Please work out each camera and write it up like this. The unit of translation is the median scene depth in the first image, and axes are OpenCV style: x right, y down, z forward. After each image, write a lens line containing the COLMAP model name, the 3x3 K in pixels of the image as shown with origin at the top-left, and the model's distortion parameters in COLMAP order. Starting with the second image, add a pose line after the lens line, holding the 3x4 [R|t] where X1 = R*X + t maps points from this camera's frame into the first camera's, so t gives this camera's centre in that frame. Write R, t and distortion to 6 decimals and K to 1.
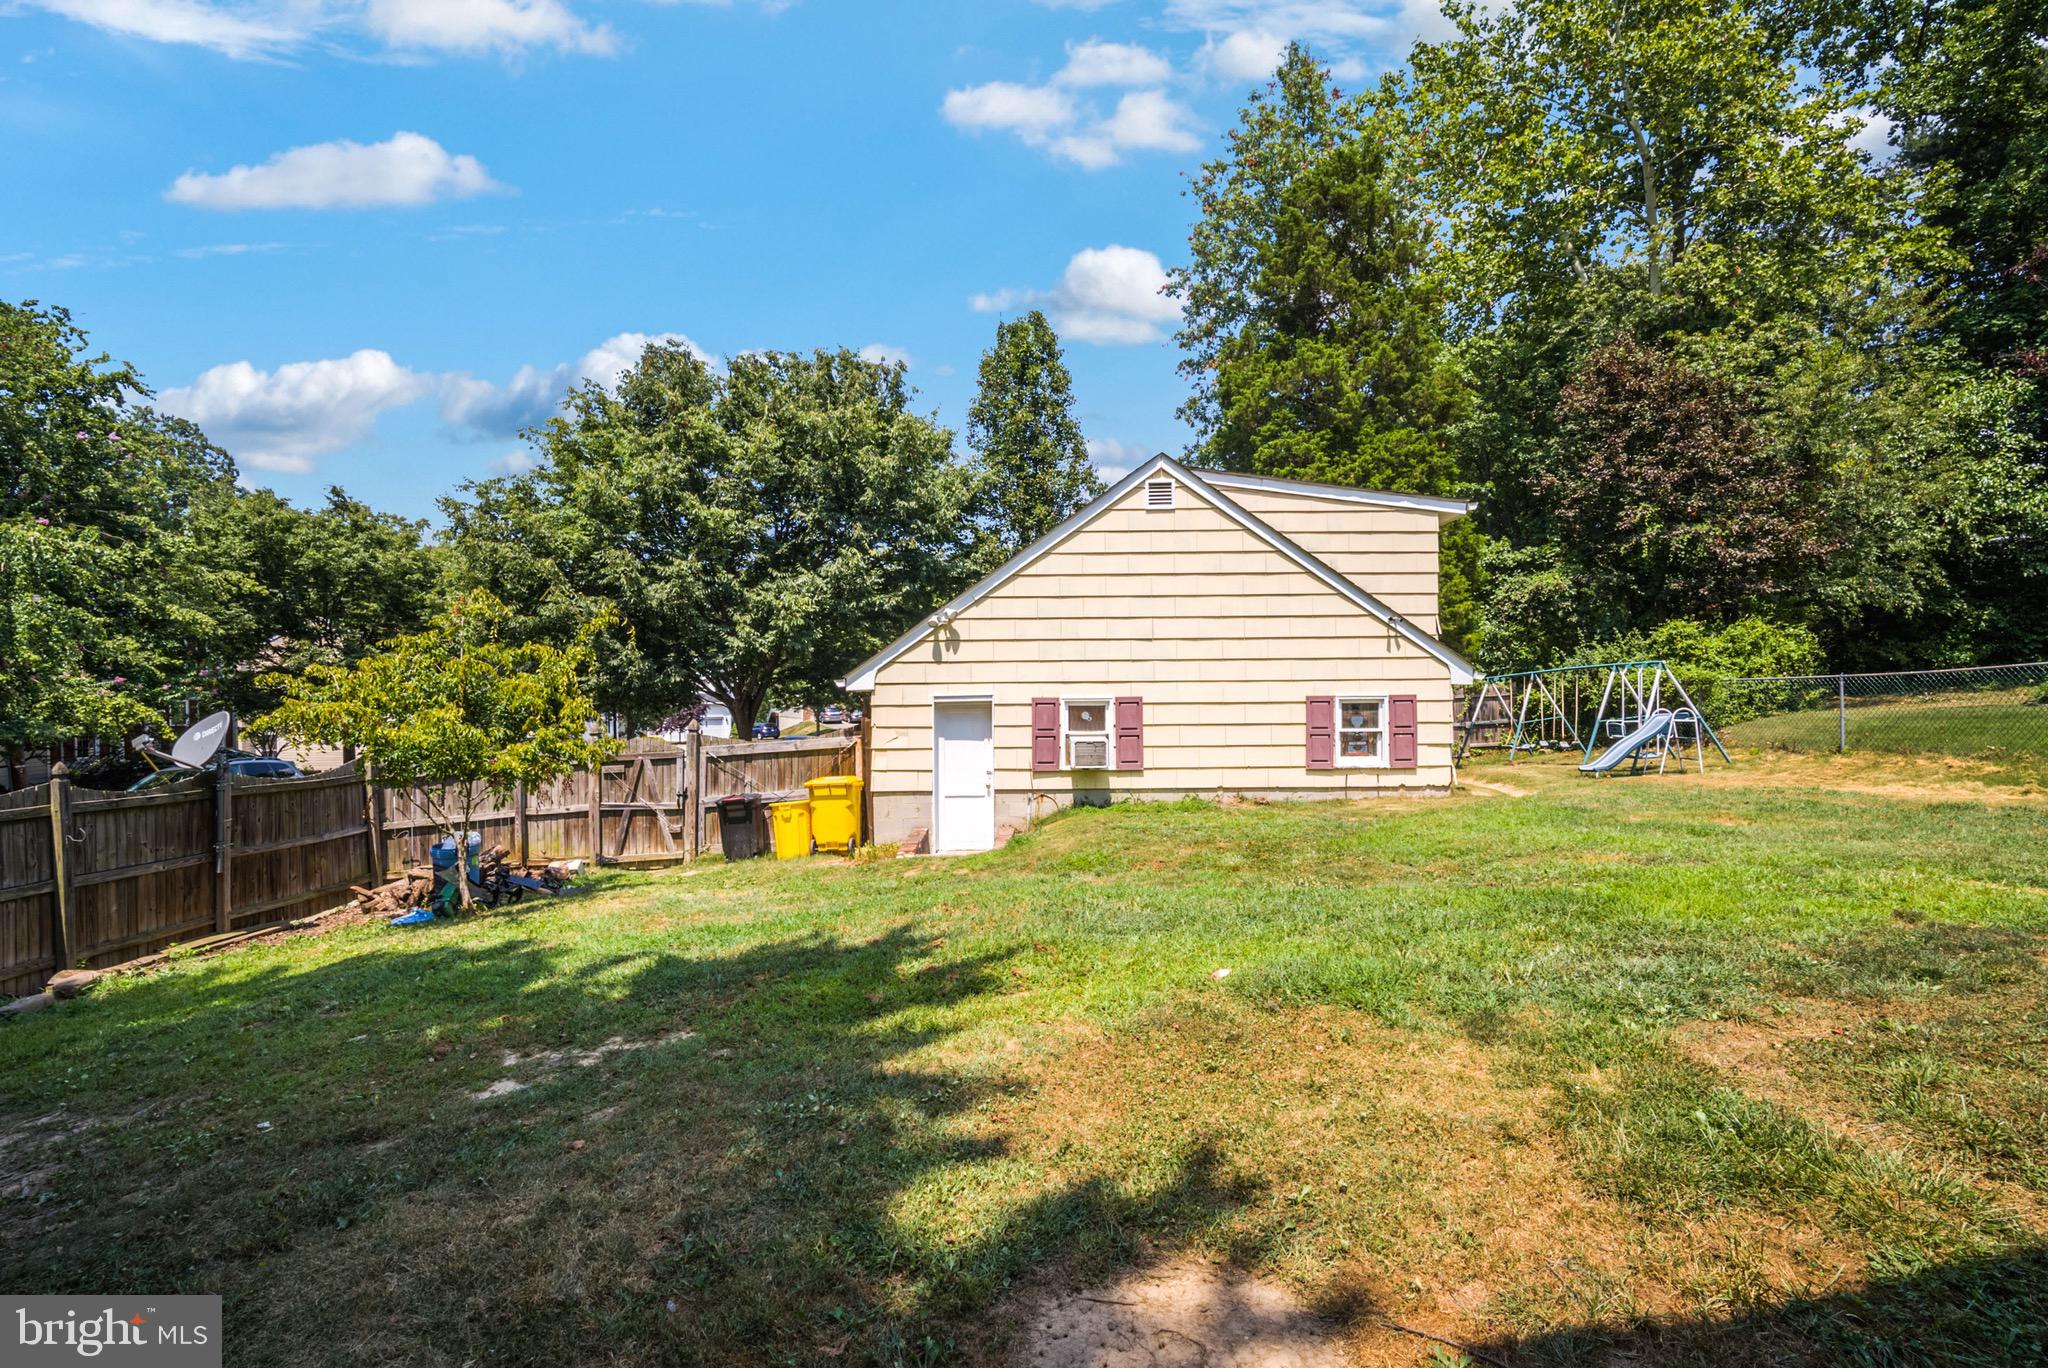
lens RADIAL K [[899.6, 0, 1024.8], [0, 899.6, 694.4], [0, 0, 1]] dist [-0.004844, 0.001454]
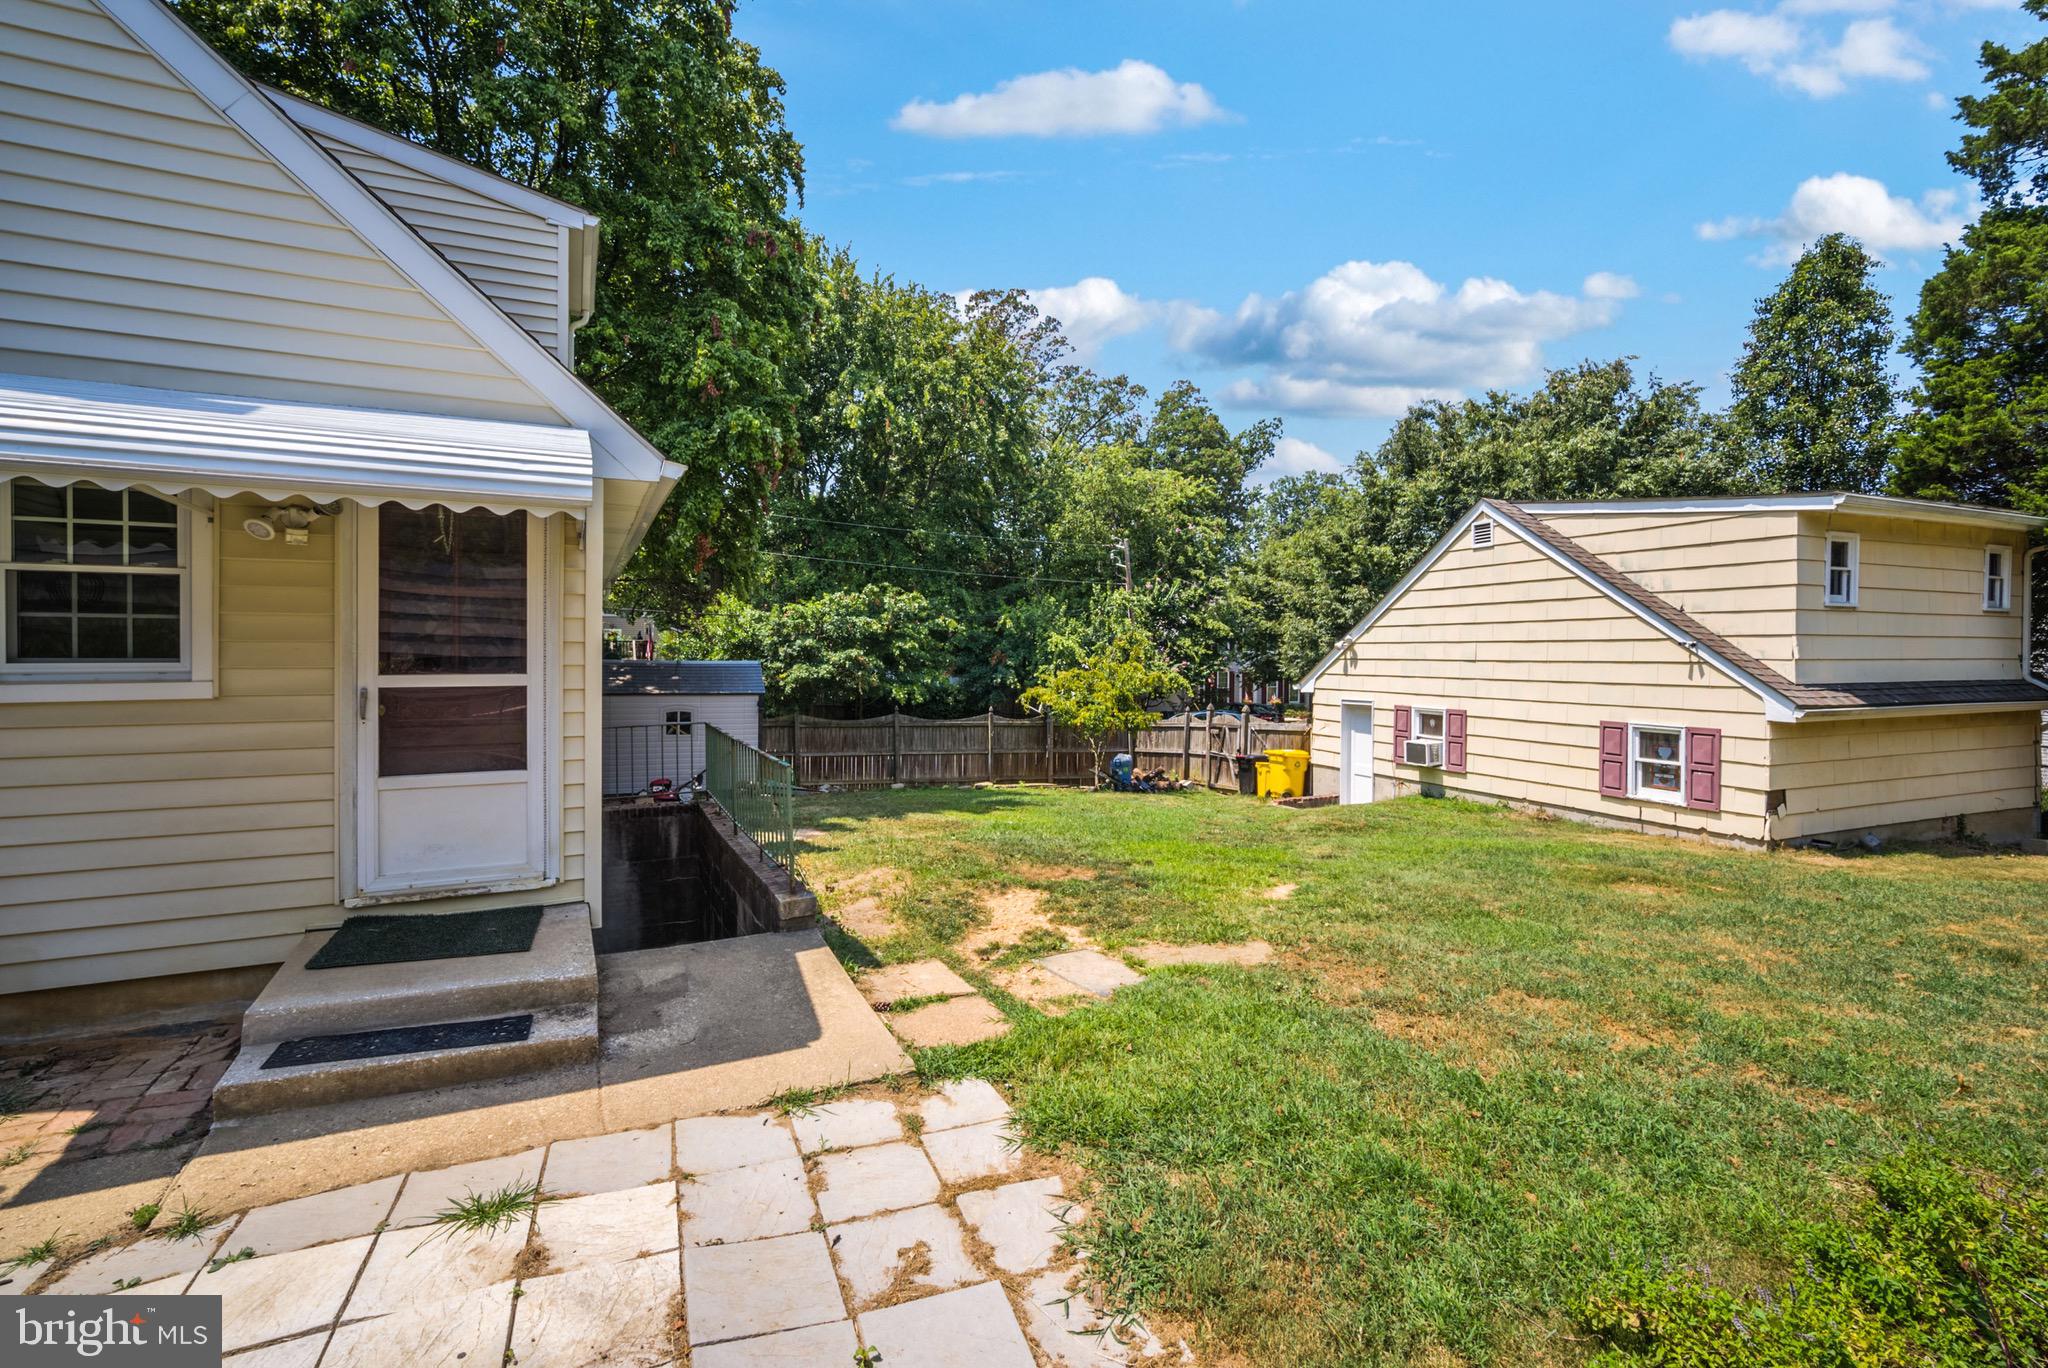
lens RADIAL K [[899.6, 0, 1027.7], [0, 899.6, 665.4], [0, 0, 1]] dist [-0.004844, 0.001454]
pose [[0.374101, 0.022478, -0.927115, 0.991954], [-0.016199, 0.999712, 0.017701, -0.066611], [0.927246, 0.008396, 0.374357, 0.039707]]
